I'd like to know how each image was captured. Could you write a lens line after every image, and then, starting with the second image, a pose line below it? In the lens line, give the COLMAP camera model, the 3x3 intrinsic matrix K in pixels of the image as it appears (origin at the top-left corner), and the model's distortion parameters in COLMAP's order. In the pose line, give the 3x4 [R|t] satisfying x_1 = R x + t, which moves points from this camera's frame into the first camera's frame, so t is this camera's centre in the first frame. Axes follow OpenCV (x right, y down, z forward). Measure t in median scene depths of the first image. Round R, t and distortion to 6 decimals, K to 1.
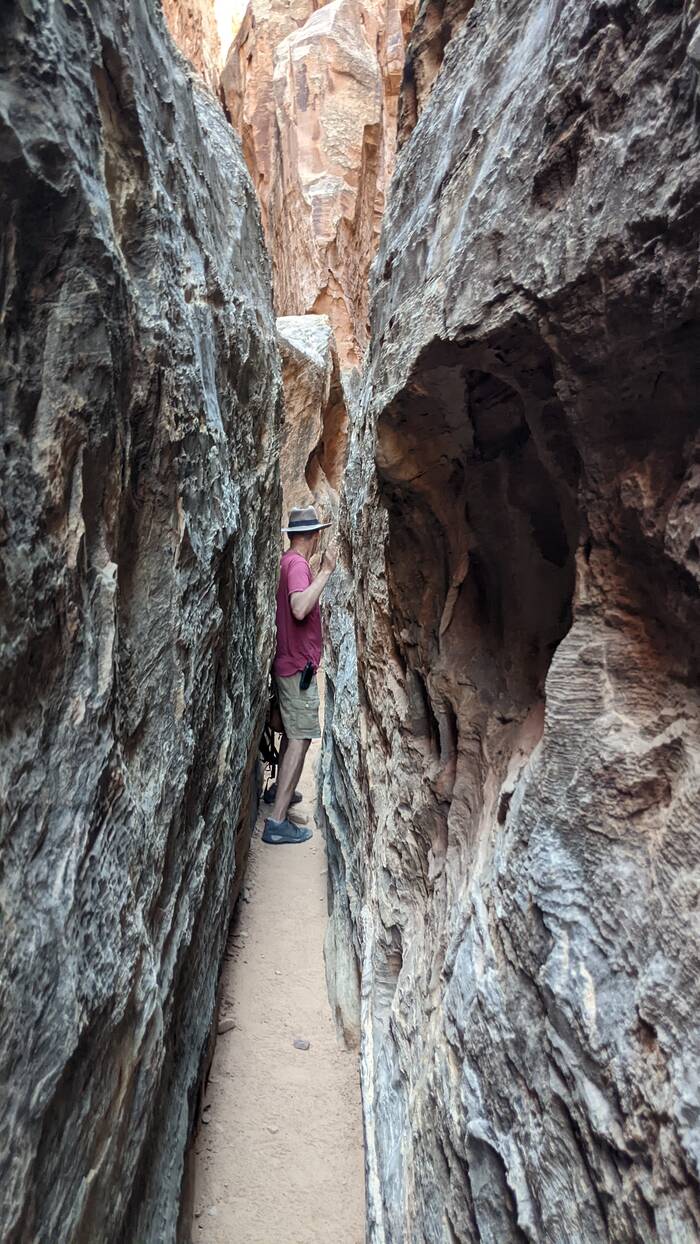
lens RADIAL K [[989.7, 0, 350.7], [0, 989.7, 622.5], [0, 0, 1]] dist [-0.001253, -0.001067]
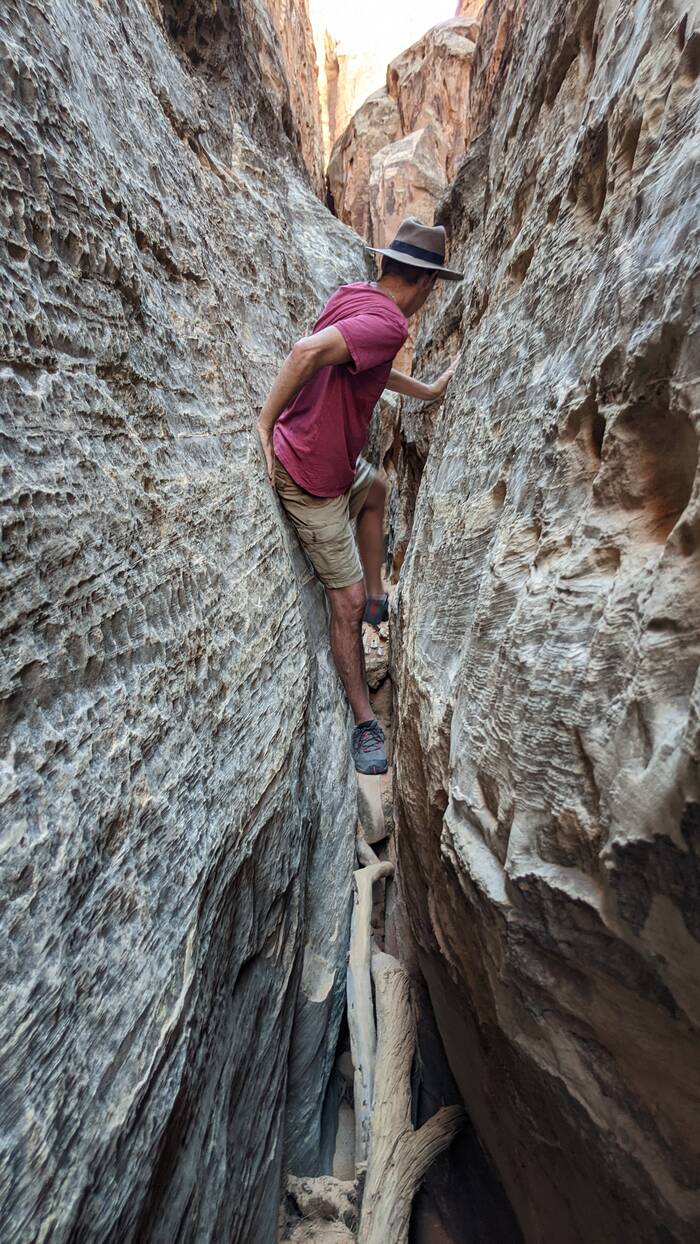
lens RADIAL K [[989.7, 0, 349.6], [0, 989.7, 621.6], [0, 0, 1]] dist [-0.001253, -0.001067]
pose [[0.996867, 0.044430, -0.065434, 0.010948], [-0.045678, 0.998799, -0.017711, 0.078368], [0.064568, 0.020644, 0.997700, -0.358976]]
